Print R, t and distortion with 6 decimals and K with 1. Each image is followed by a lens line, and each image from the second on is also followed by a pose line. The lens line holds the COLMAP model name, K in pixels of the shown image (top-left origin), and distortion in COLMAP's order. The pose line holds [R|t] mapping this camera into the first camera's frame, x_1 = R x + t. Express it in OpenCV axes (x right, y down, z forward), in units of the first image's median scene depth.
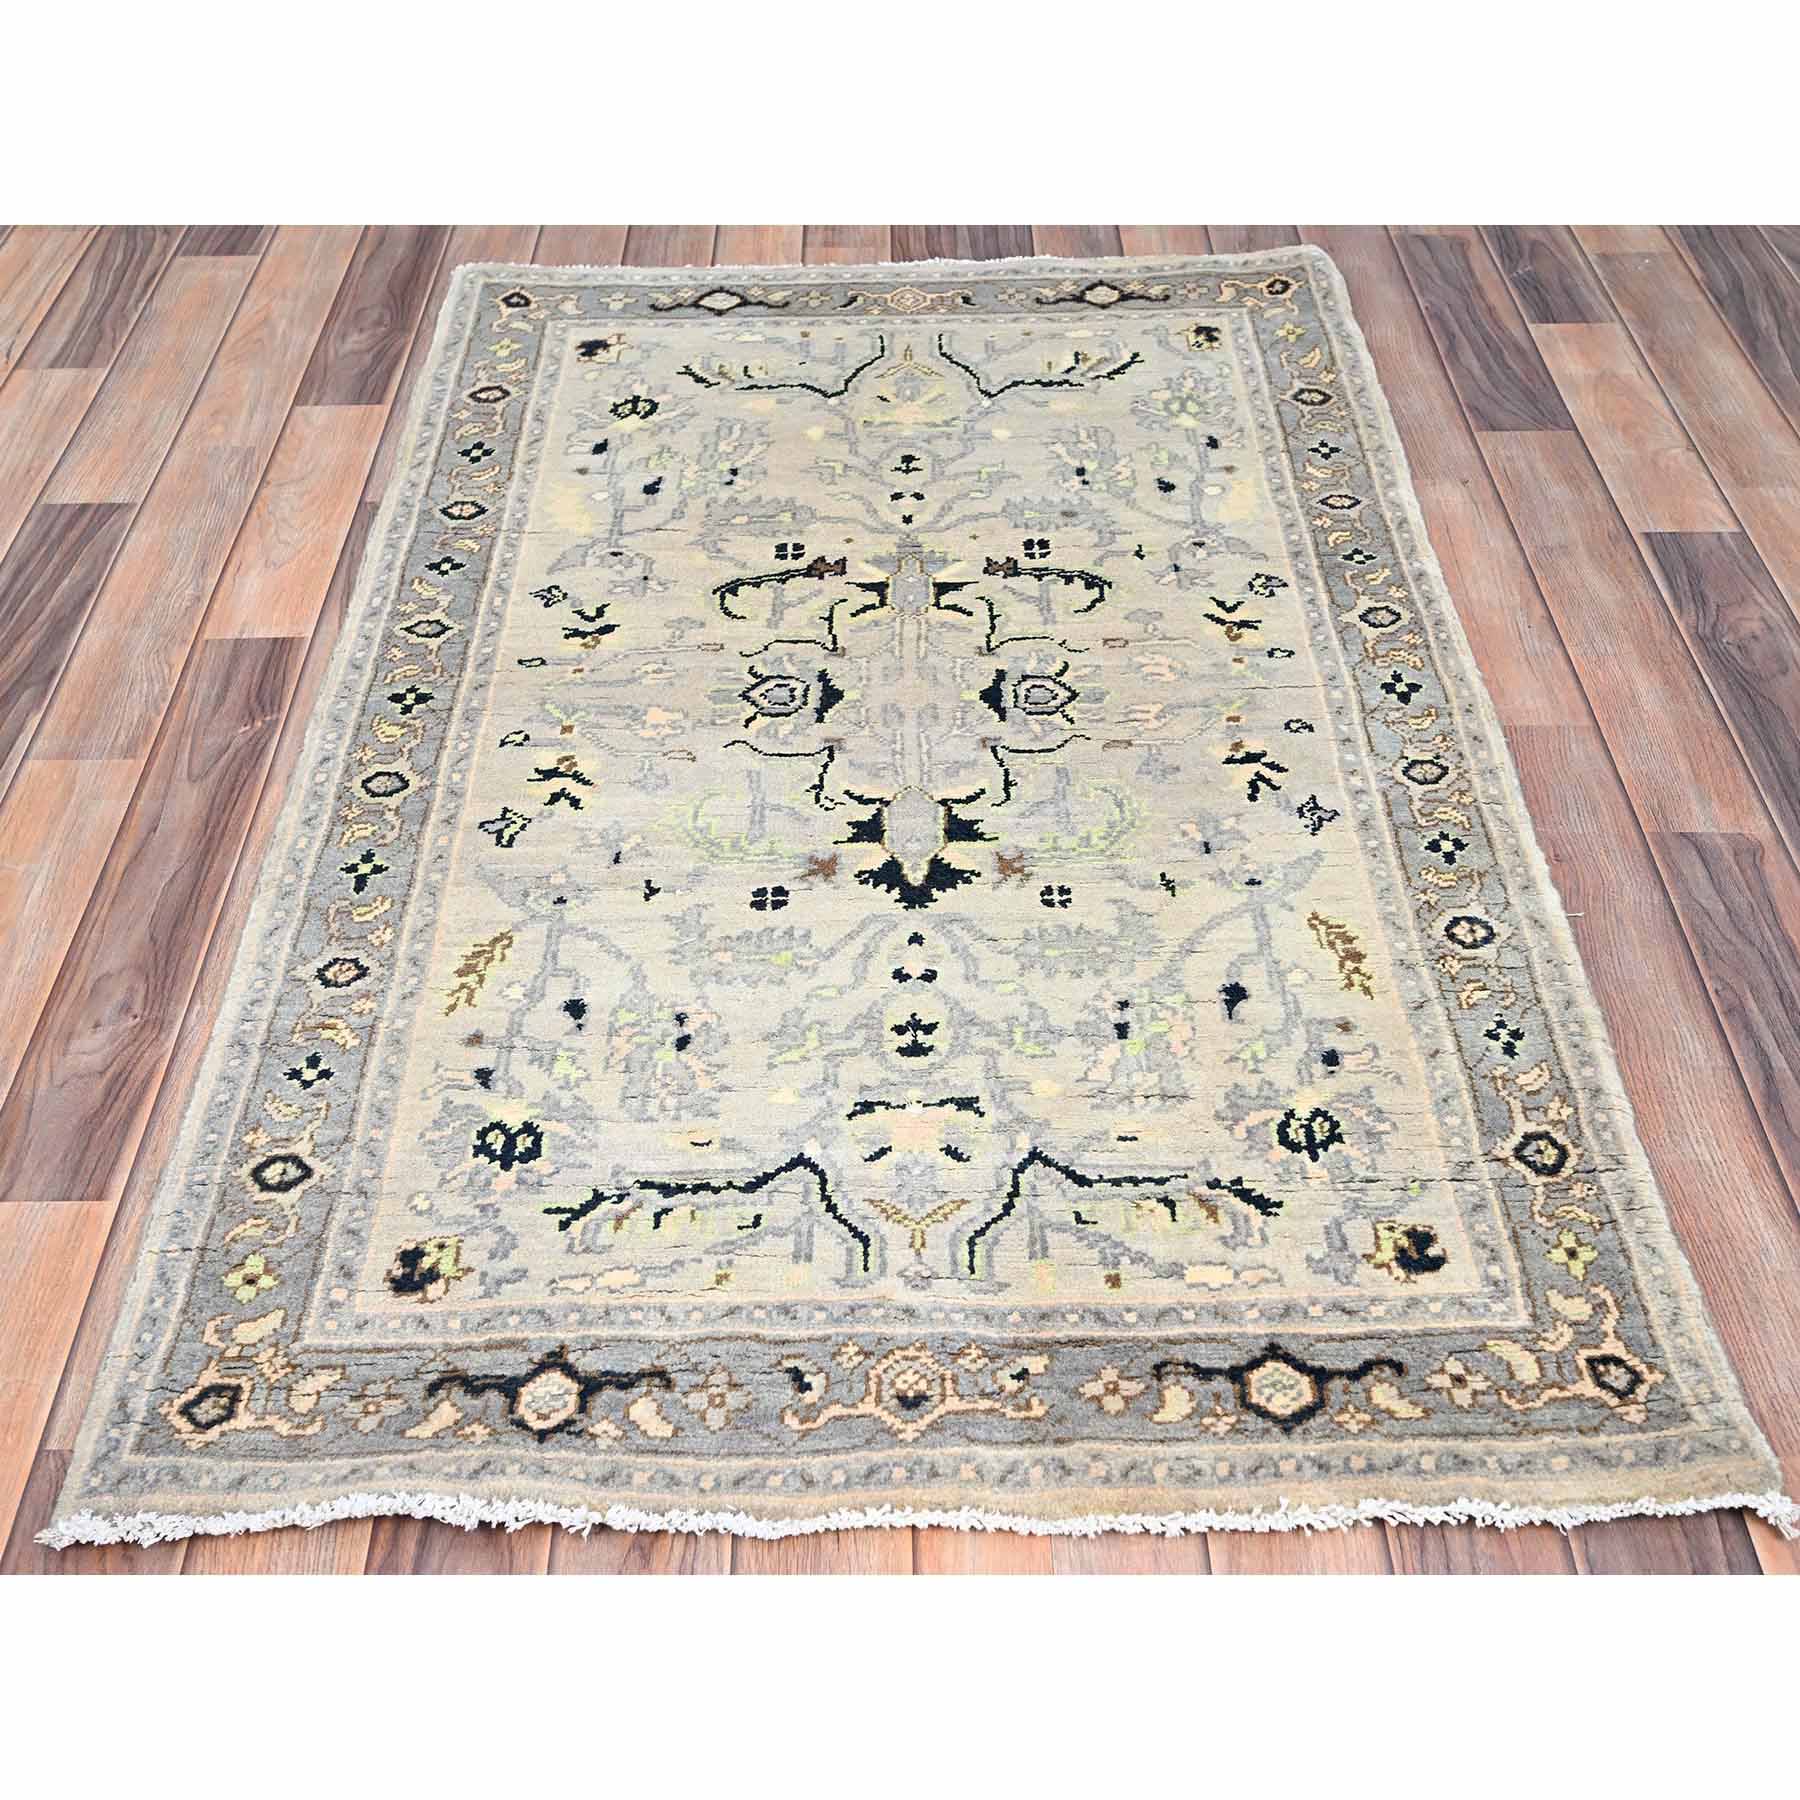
lens RADIAL K [[1676.3, 0, 893.0], [0, 1676.3, 900.9], [0, 0, 1]] dist [0.002471, -0.003591]
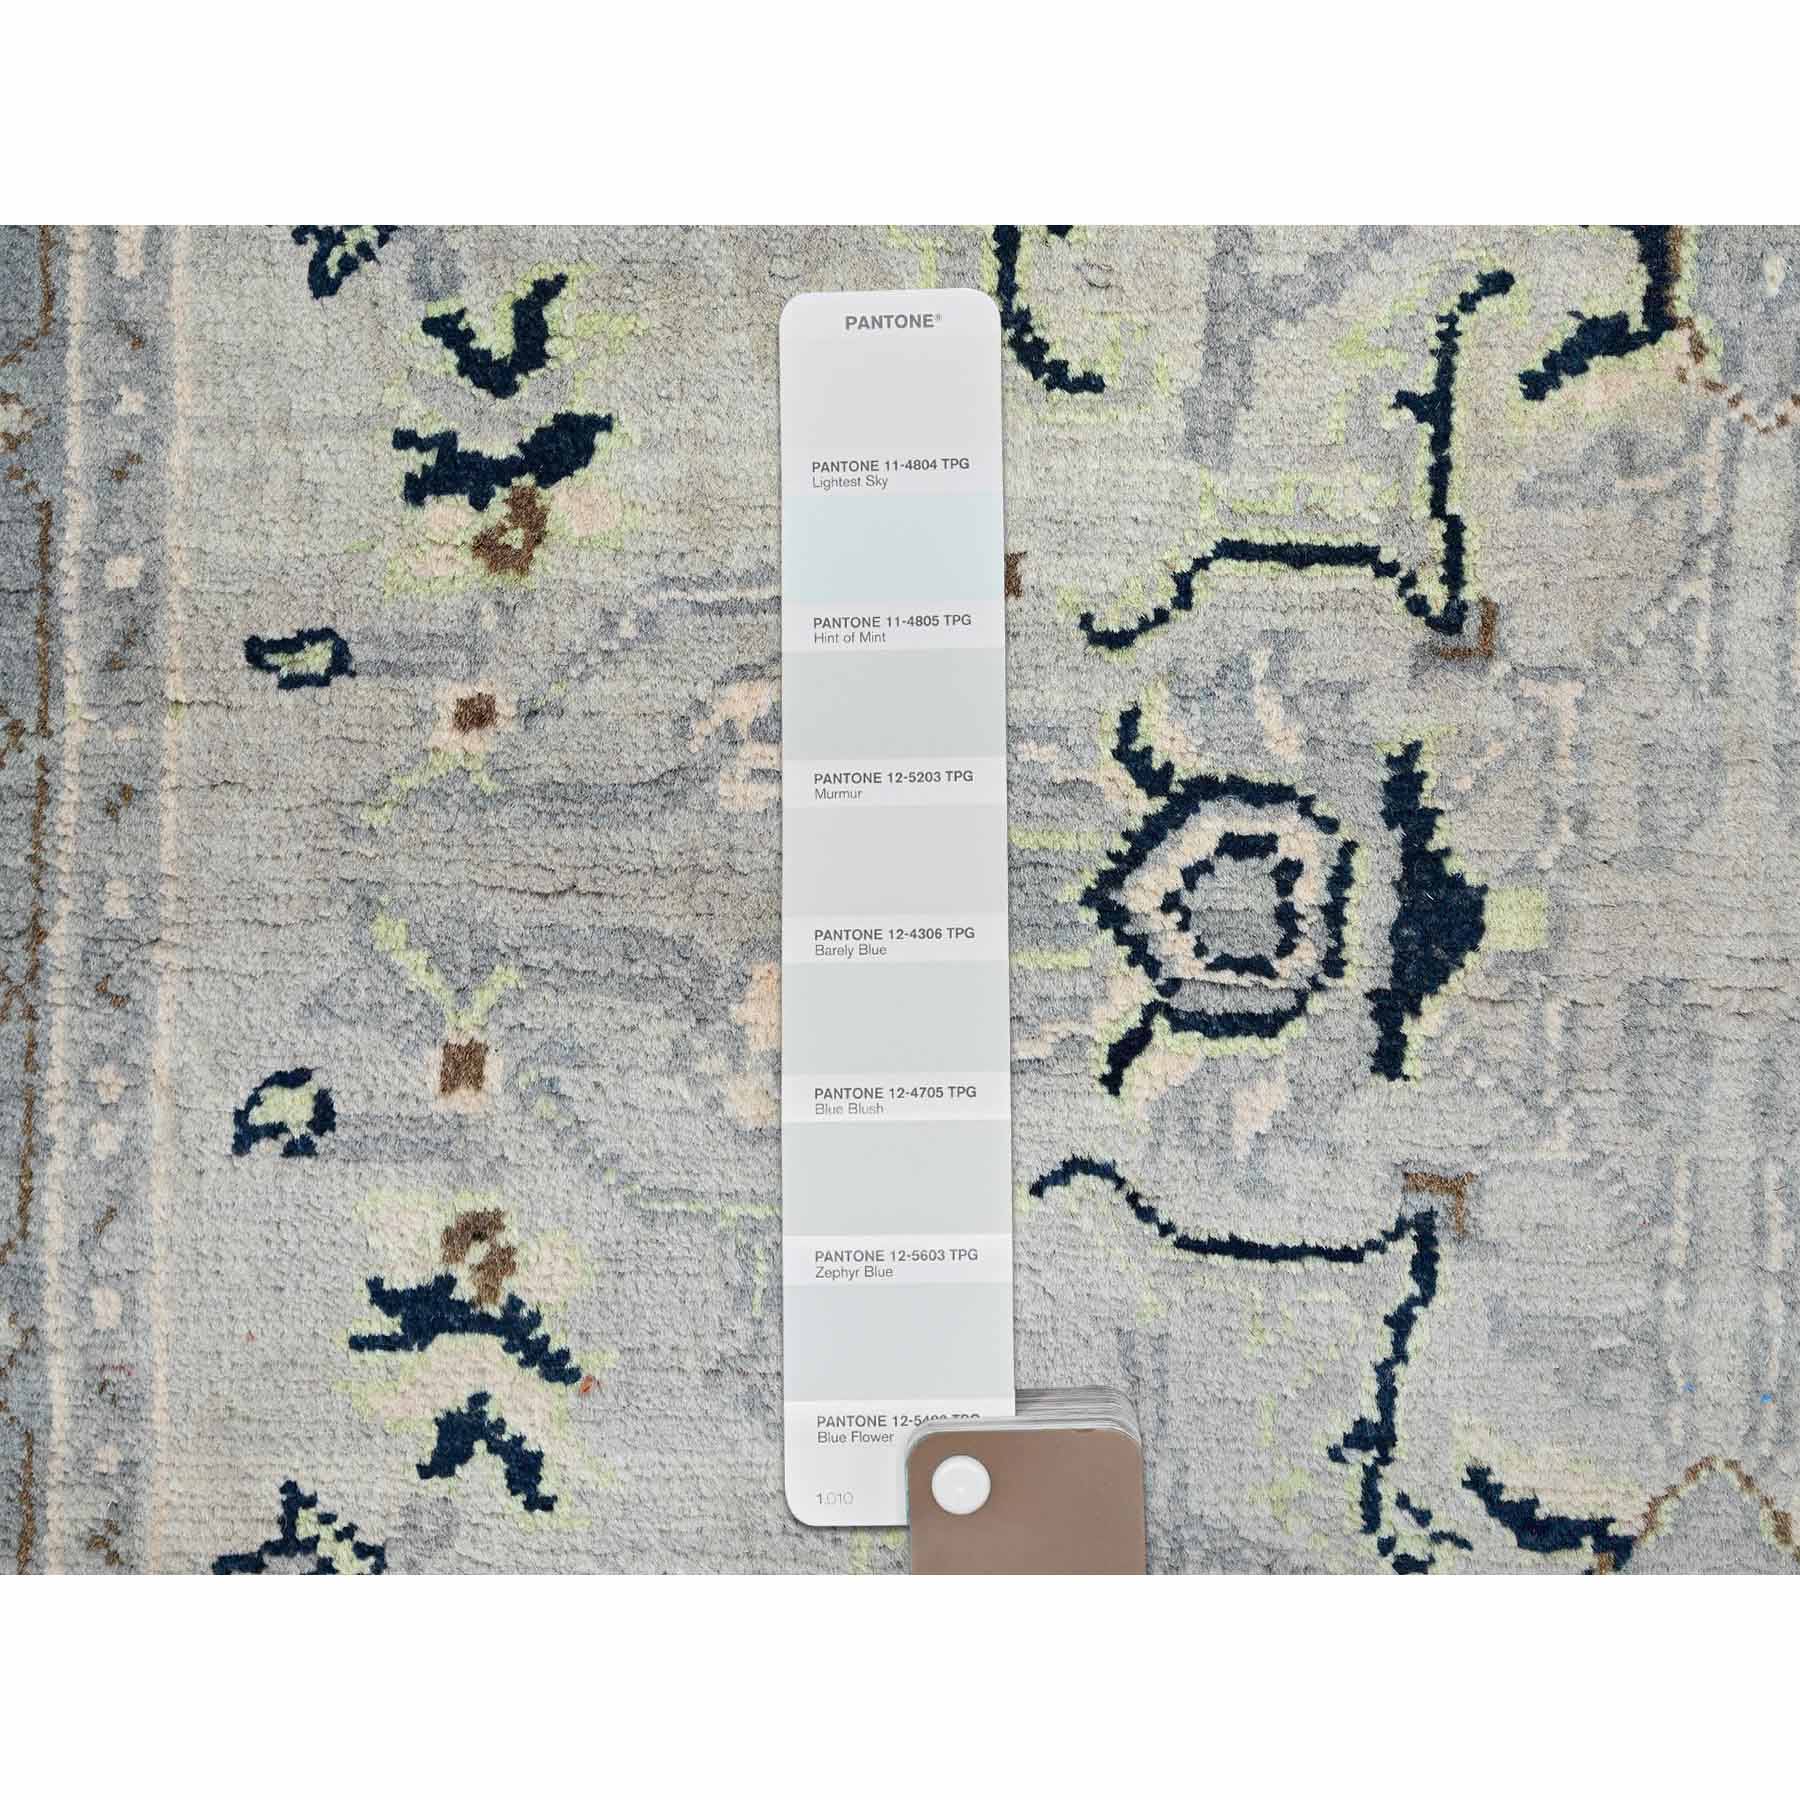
lens RADIAL K [[1676.3, 0, 897.6], [0, 1676.3, 900.4], [0, 0, 1]] dist [0.002471, -0.003591]
pose [[0.997808, 0.051237, -0.041890, -0.115056], [-0.006561, 0.706412, 0.707770, -0.324051], [0.065855, -0.705944, 0.705200, 0.845743]]
